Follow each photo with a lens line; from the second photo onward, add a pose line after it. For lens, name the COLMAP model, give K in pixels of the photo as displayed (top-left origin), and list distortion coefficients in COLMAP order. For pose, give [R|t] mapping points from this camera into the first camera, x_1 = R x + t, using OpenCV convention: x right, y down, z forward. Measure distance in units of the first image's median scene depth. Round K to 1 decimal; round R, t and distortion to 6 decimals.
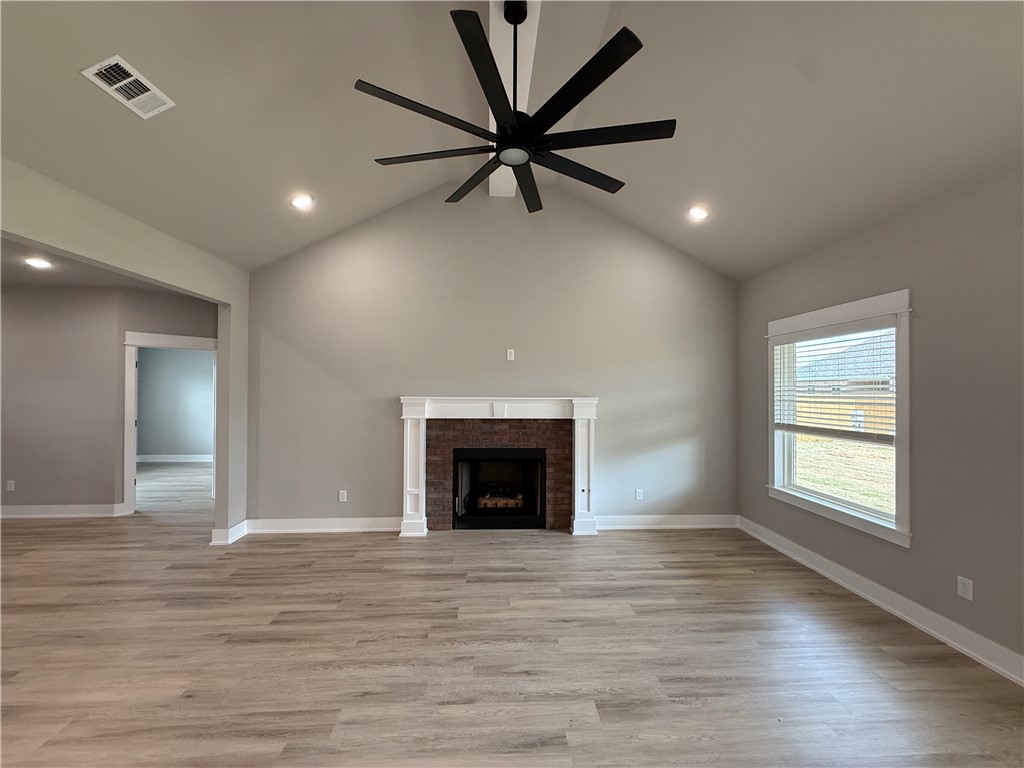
lens RADIAL K [[406.8, 0, 511.6], [0, 406.8, 385.6], [0, 0, 1]] dist [0.000121, -0.000312]
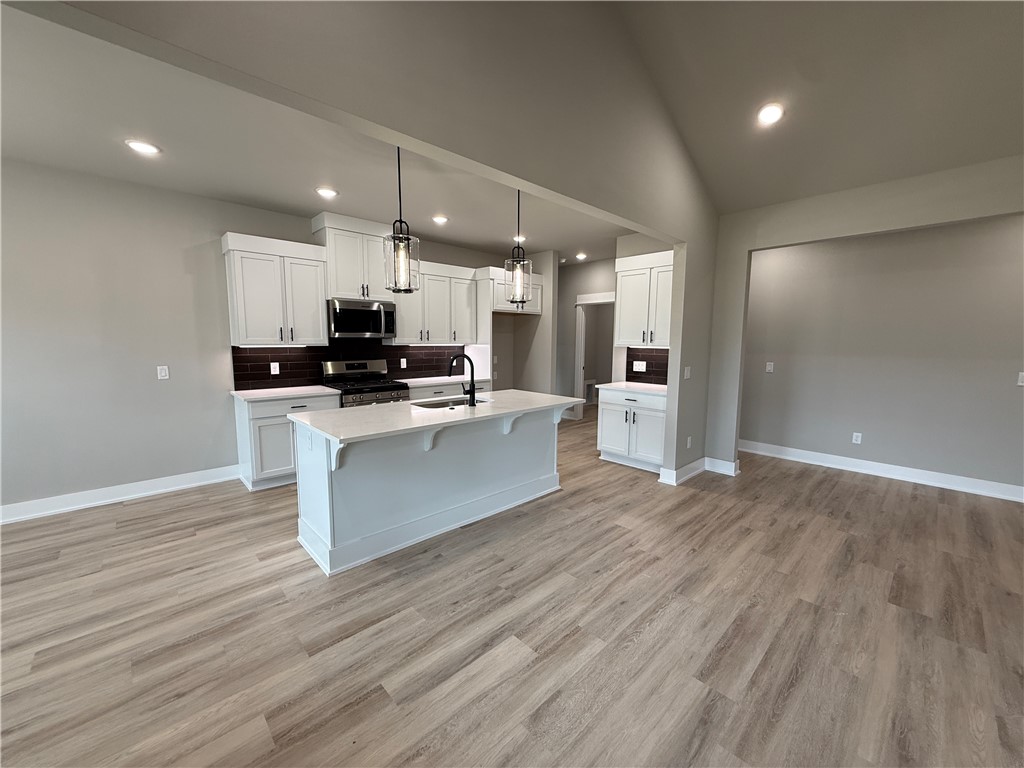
lens RADIAL K [[406.8, 0, 512.3], [0, 406.8, 384.8], [0, 0, 1]] dist [0.000121, -0.000312]
pose [[-0.761720, 0.062964, -0.644839, 0.512058], [-0.004063, 0.994783, 0.101933, 0.029966], [0.647893, 0.080265, -0.757491, 0.470323]]
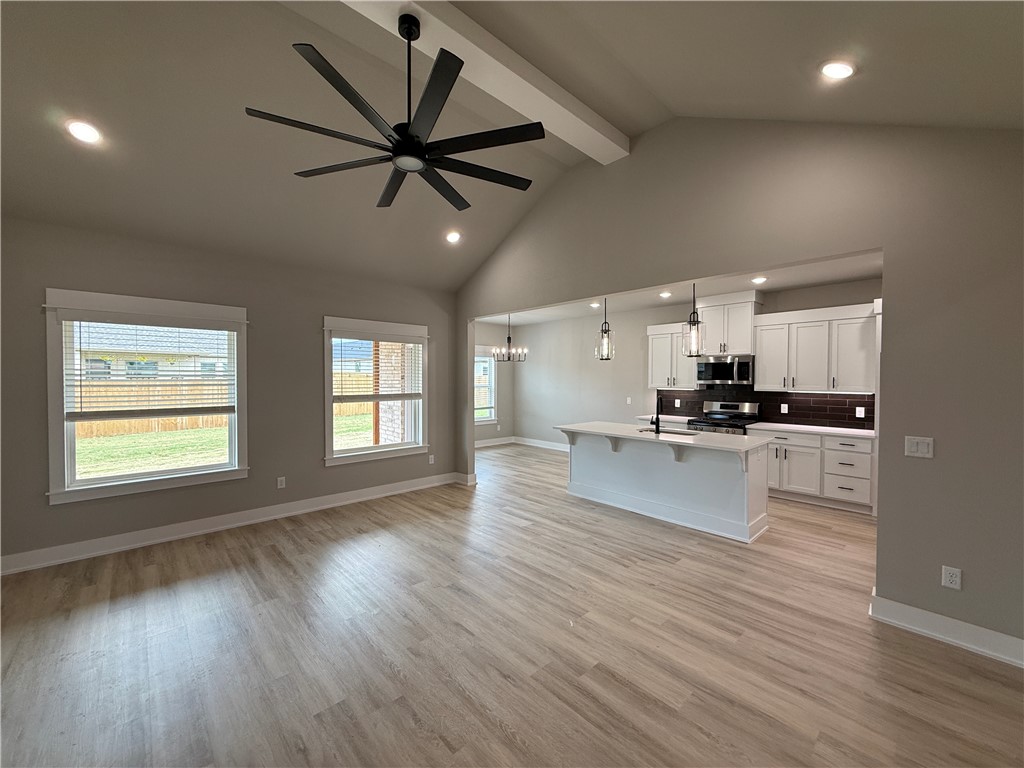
lens RADIAL K [[406.8, 0, 510.6], [0, 406.8, 390.7], [0, 0, 1]] dist [0.000121, -0.000312]
pose [[-0.638063, -0.031460, 0.769342, -0.584493], [-0.014733, 0.999481, 0.028651, 0.009029], [-0.769844, 0.006946, -0.638195, 0.848795]]
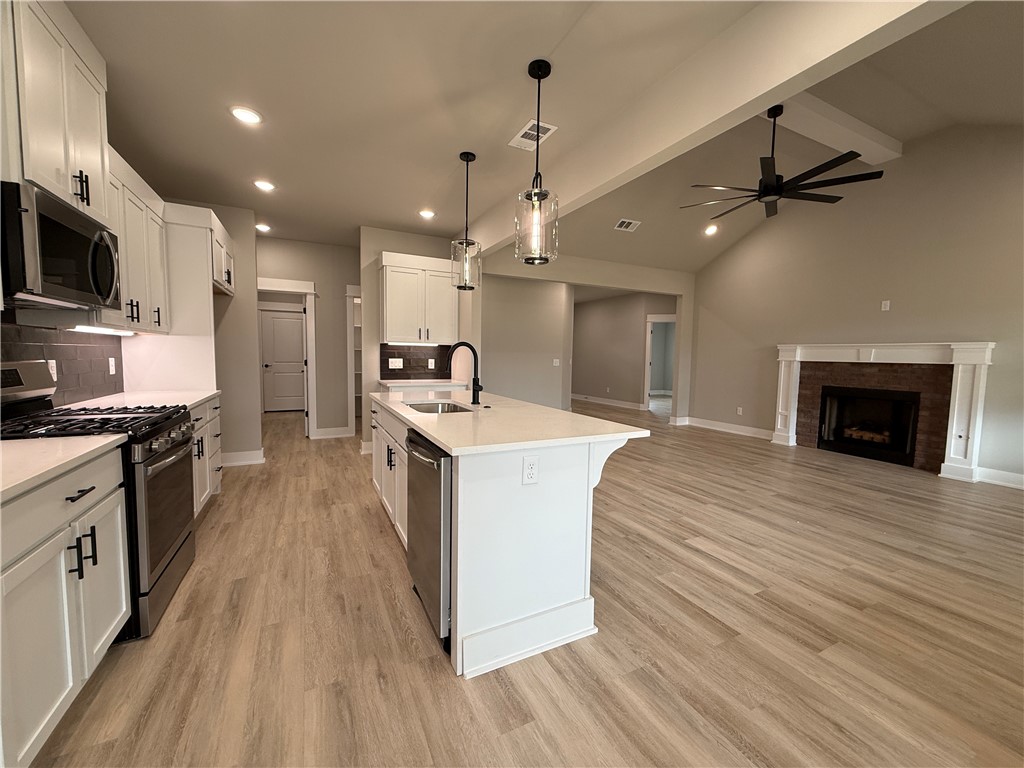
lens RADIAL K [[406.8, 0, 513.1], [0, 406.8, 385.6], [0, 0, 1]] dist [0.000121, -0.000312]
pose [[0.401044, 0.070838, -0.913316, 0.710411], [-0.005255, 0.997167, 0.075034, 0.073357], [0.916044, -0.025293, 0.400280, -0.437750]]
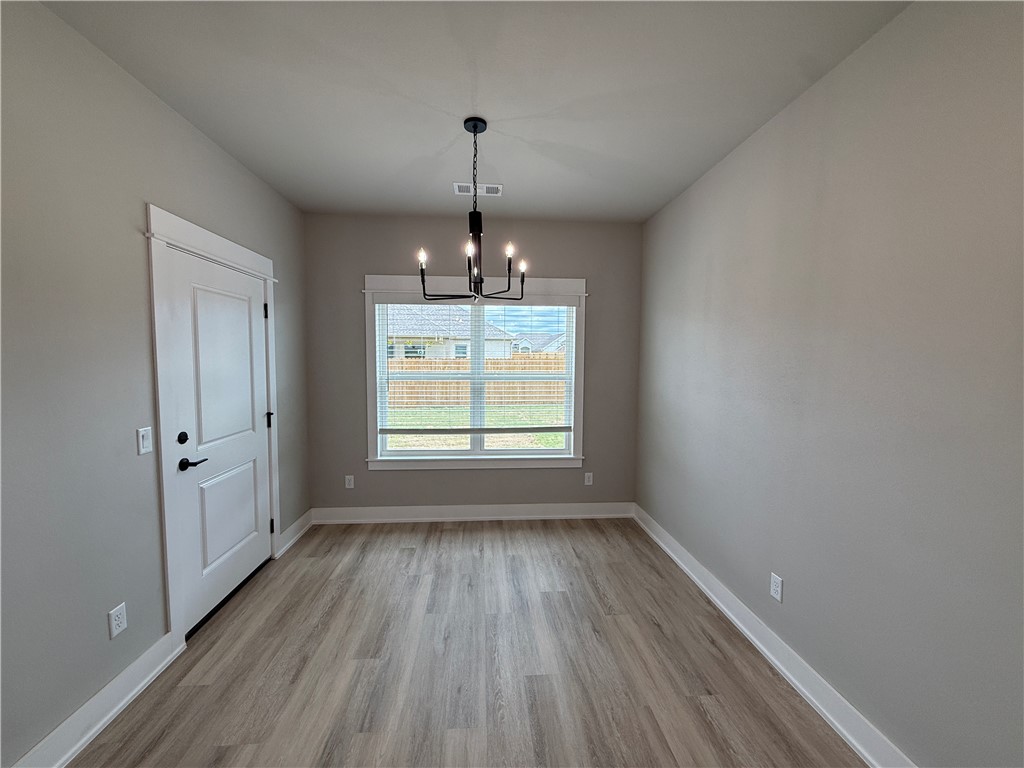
lens RADIAL K [[406.8, 0, 512.1], [0, 406.8, 387.7], [0, 0, 1]] dist [0.000121, -0.000312]
pose [[-0.021663, -0.076337, 0.996847, 0.335538], [-0.020021, 0.996914, 0.075907, 0.005208], [-0.999565, -0.018314, -0.023124, -0.415813]]
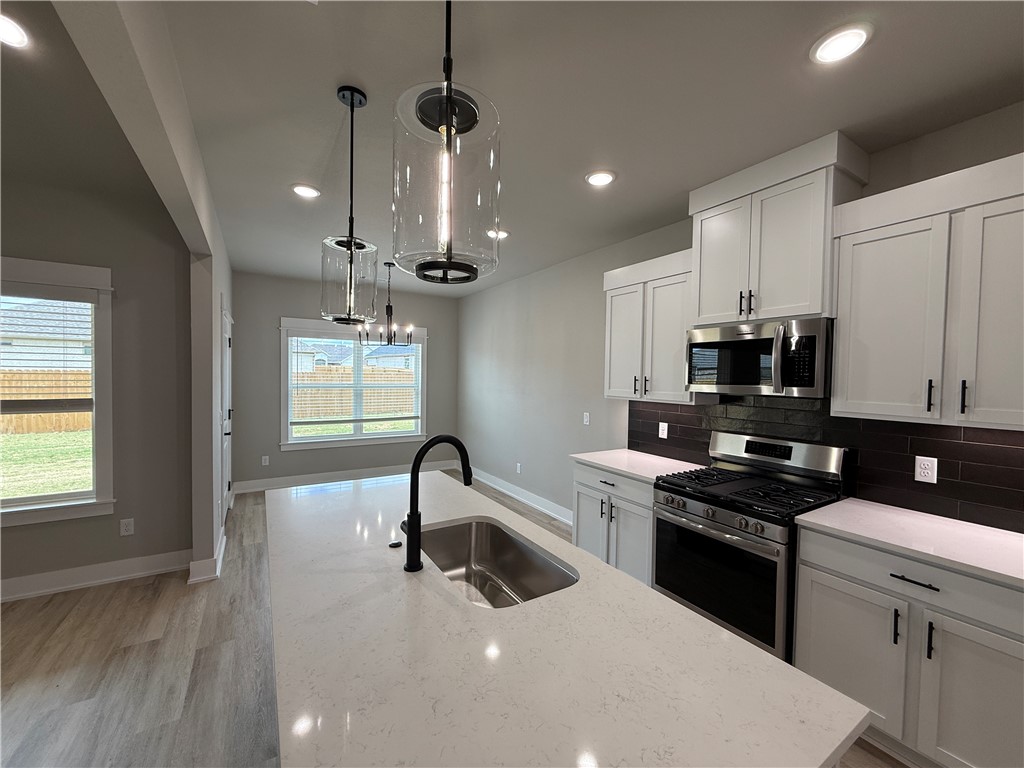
lens RADIAL K [[406.8, 0, 511.6], [0, 406.8, 388.9], [0, 0, 1]] dist [0.000121, -0.000312]
pose [[-0.483143, -0.043665, 0.874452, -0.284737], [-0.030448, 0.998989, 0.033060, -0.001274], [-0.875012, -0.010652, -0.483984, -0.121534]]
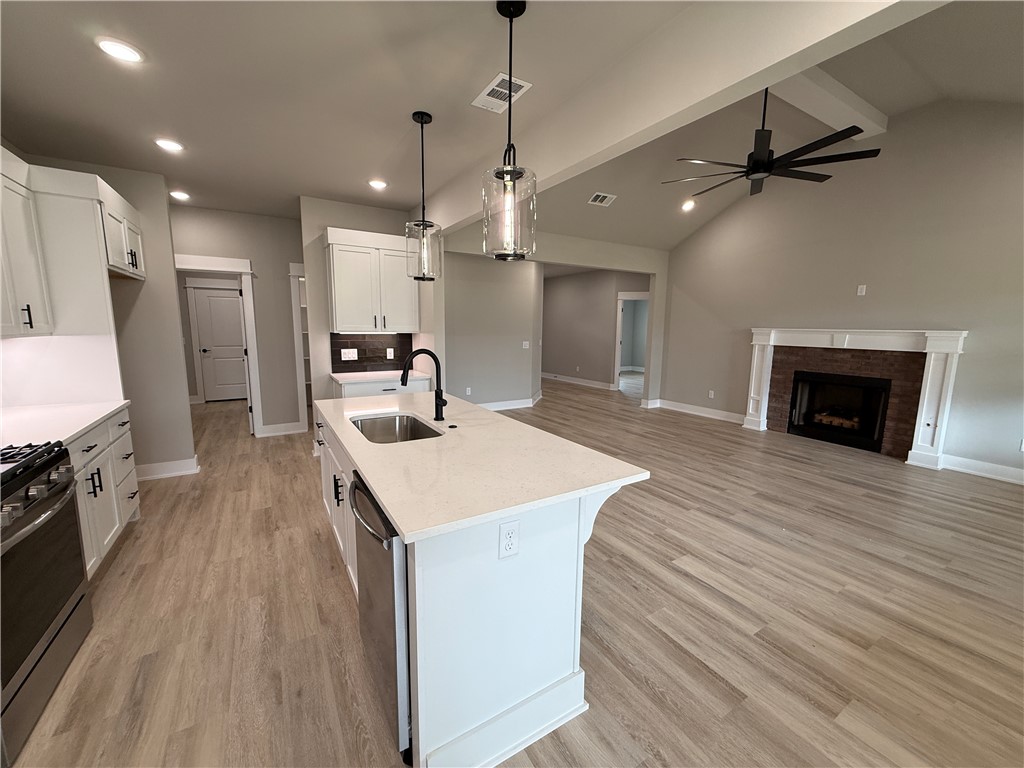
lens RADIAL K [[406.8, 0, 512.9], [0, 406.8, 385.3], [0, 0, 1]] dist [0.000121, -0.000312]
pose [[0.474267, 0.129274, -0.870838, 0.613484], [-0.000119, 0.989170, 0.146775, 0.018470], [0.880381, -0.069507, 0.469146, -0.398974]]
